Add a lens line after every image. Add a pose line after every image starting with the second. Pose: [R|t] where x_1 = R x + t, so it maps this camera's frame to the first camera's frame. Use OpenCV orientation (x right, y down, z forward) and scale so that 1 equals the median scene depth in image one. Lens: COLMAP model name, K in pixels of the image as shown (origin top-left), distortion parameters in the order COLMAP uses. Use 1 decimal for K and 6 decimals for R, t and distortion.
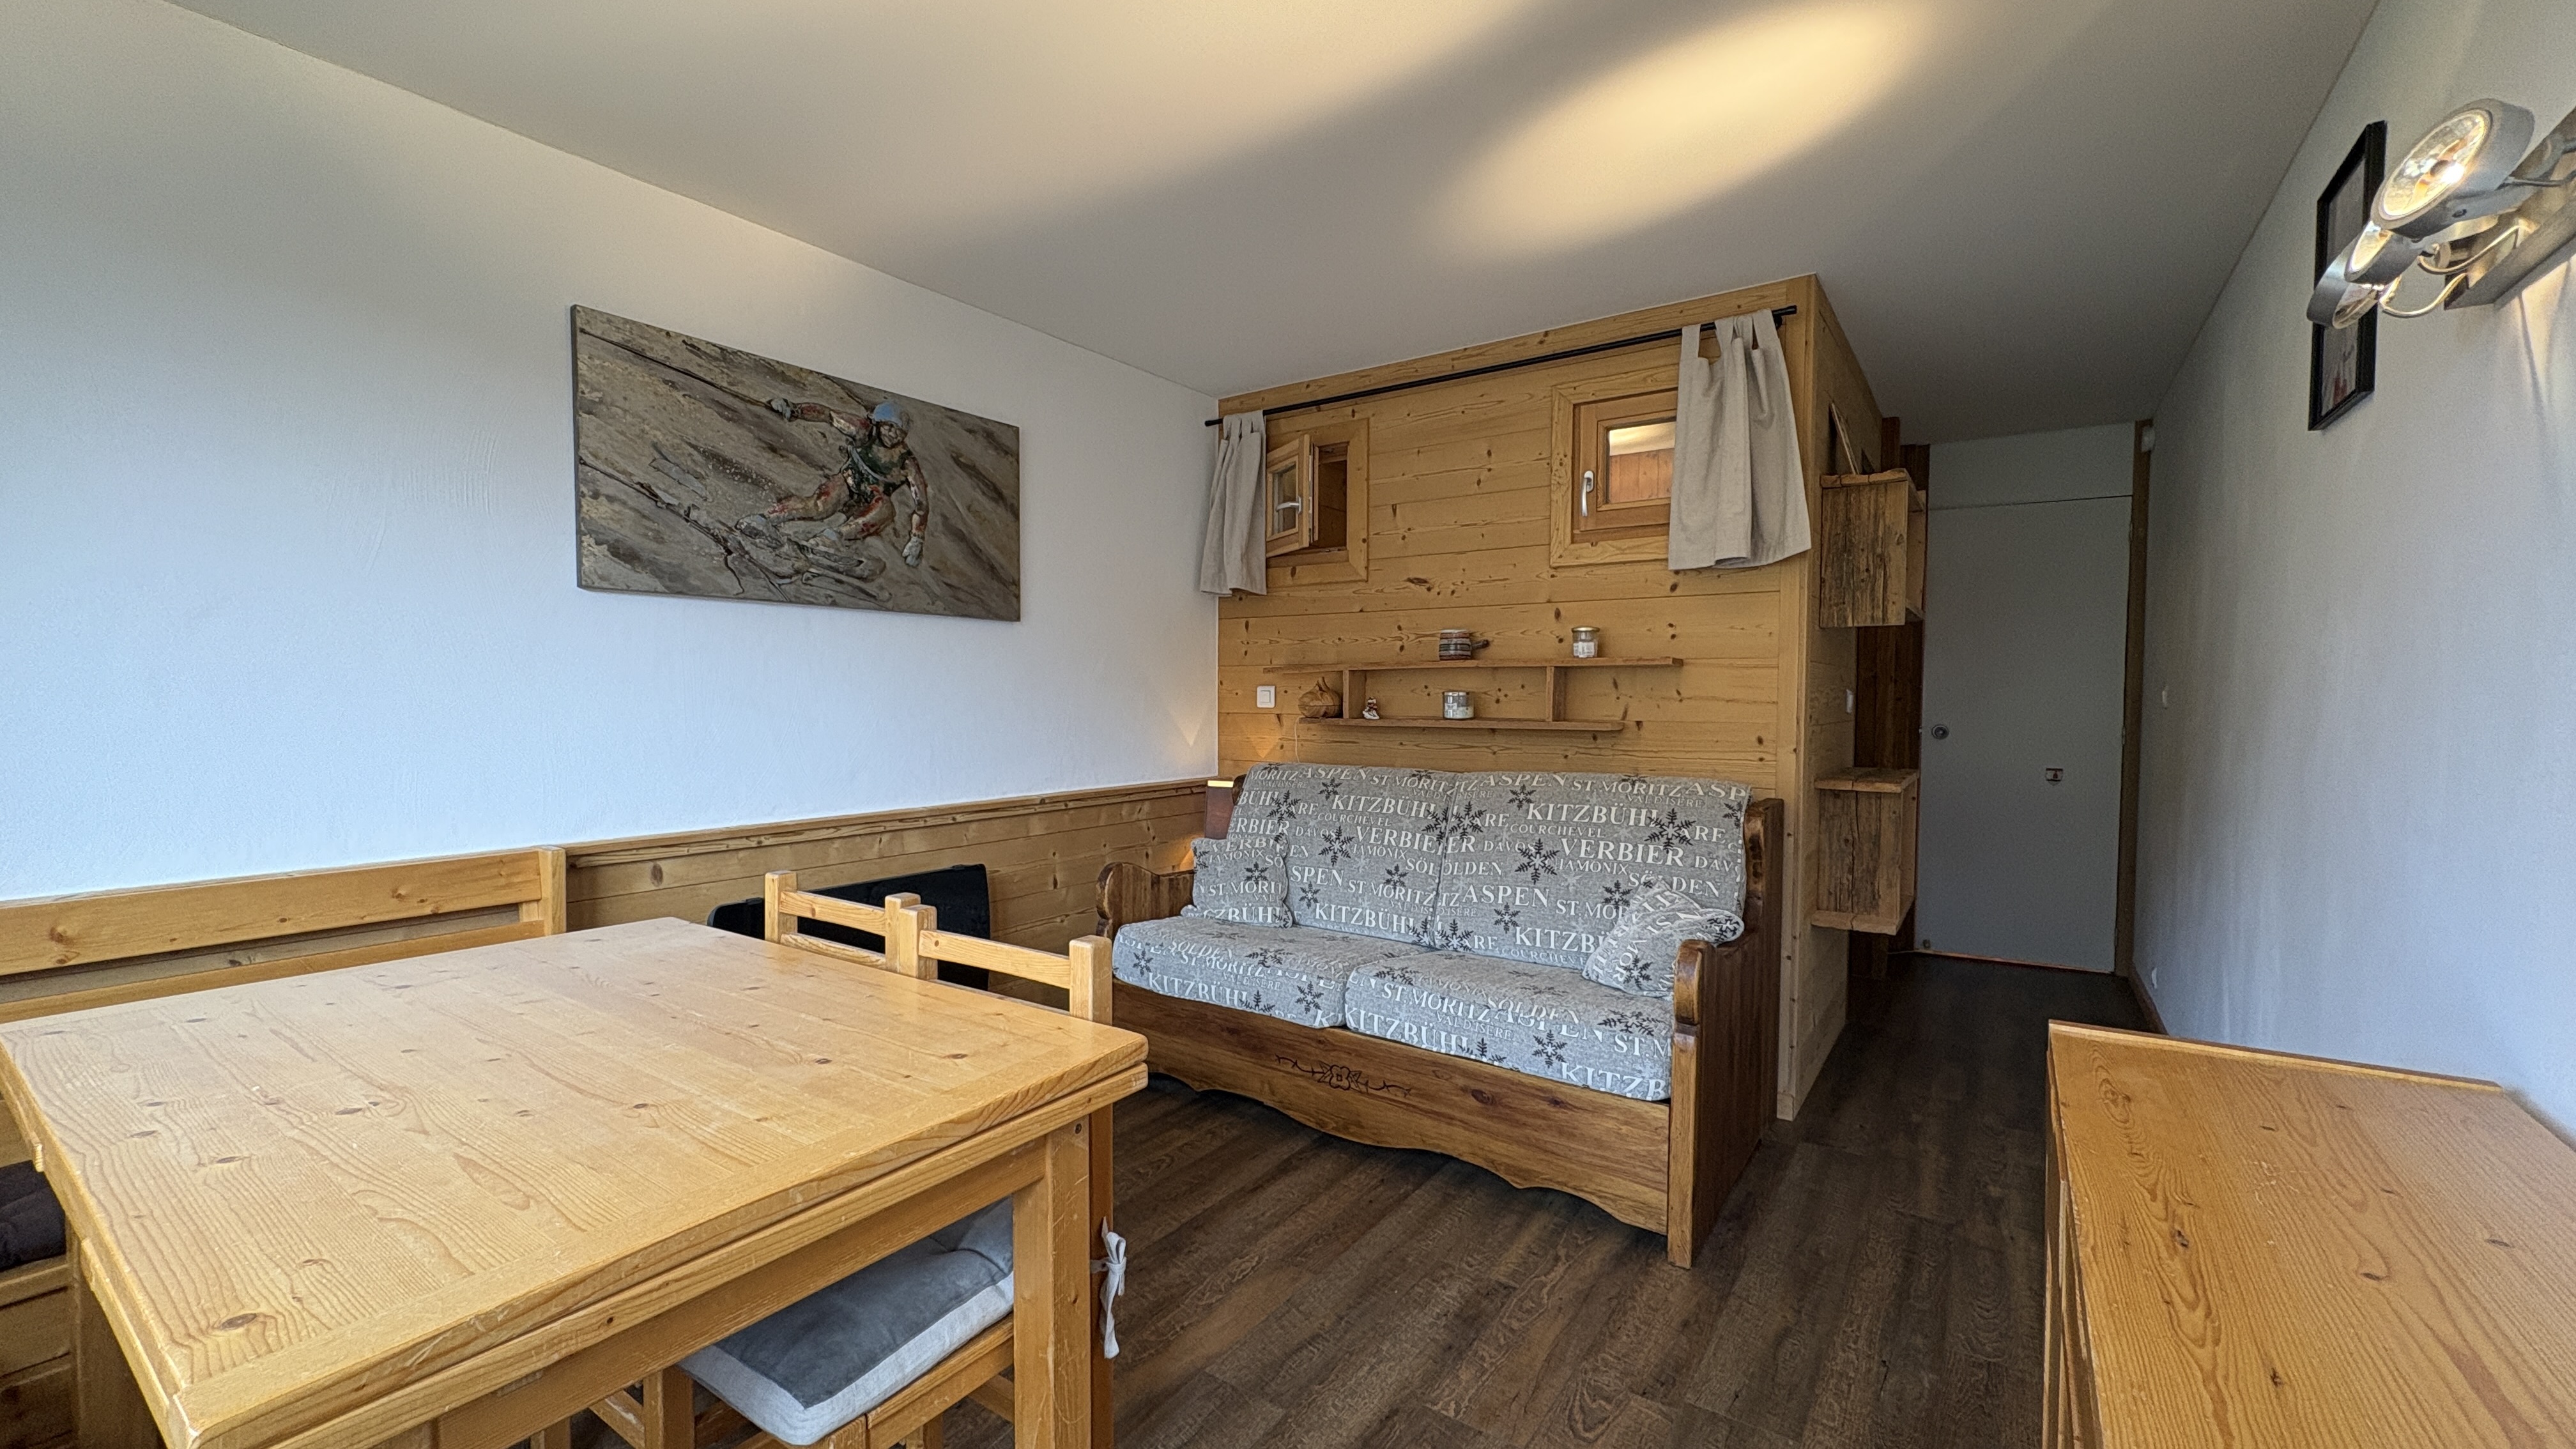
lens RADIAL K [[1022.8, 0, 1288.2], [0, 1022.8, 728.6], [0, 0, 1]] dist [0.000168, 0.000171]
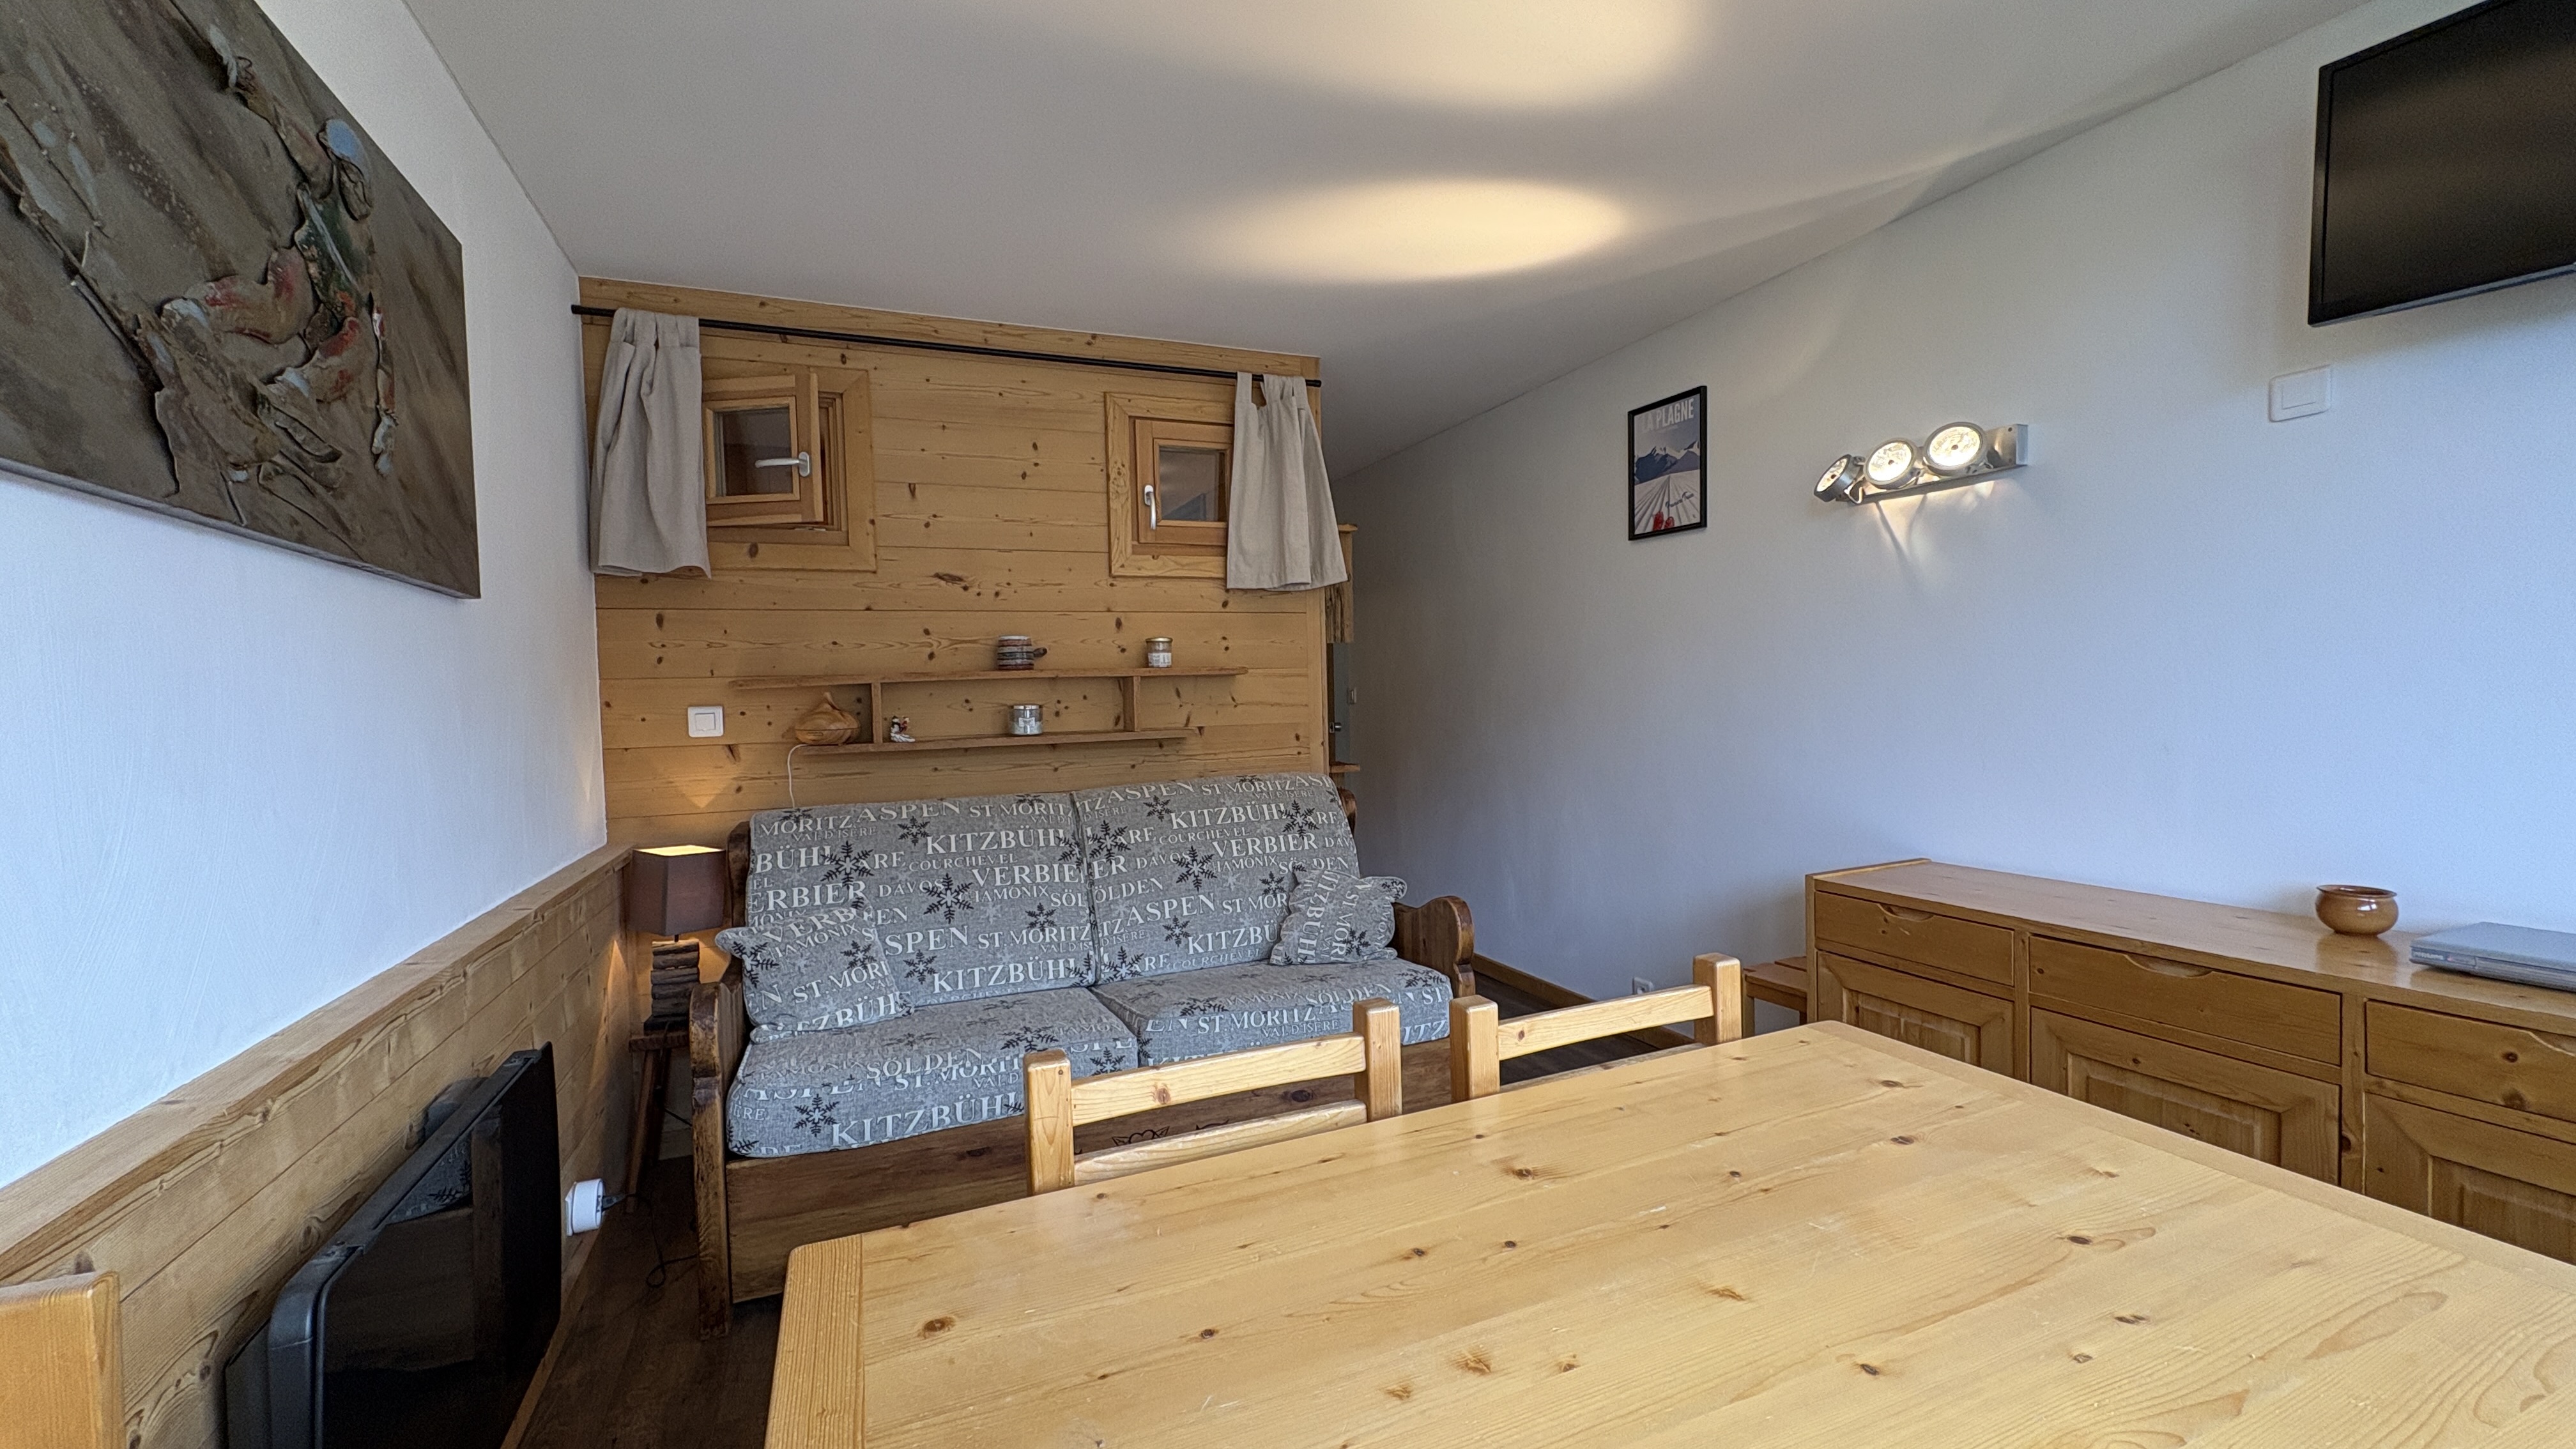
lens RADIAL K [[1022.8, 0, 1288.7], [0, 1022.8, 728.4], [0, 0, 1]] dist [0.000168, 0.000171]
pose [[0.530591, -0.046979, 0.846325, -0.583554], [0.057797, 0.998144, 0.019172, -0.023614], [-0.845656, 0.038743, 0.532321, 0.397504]]
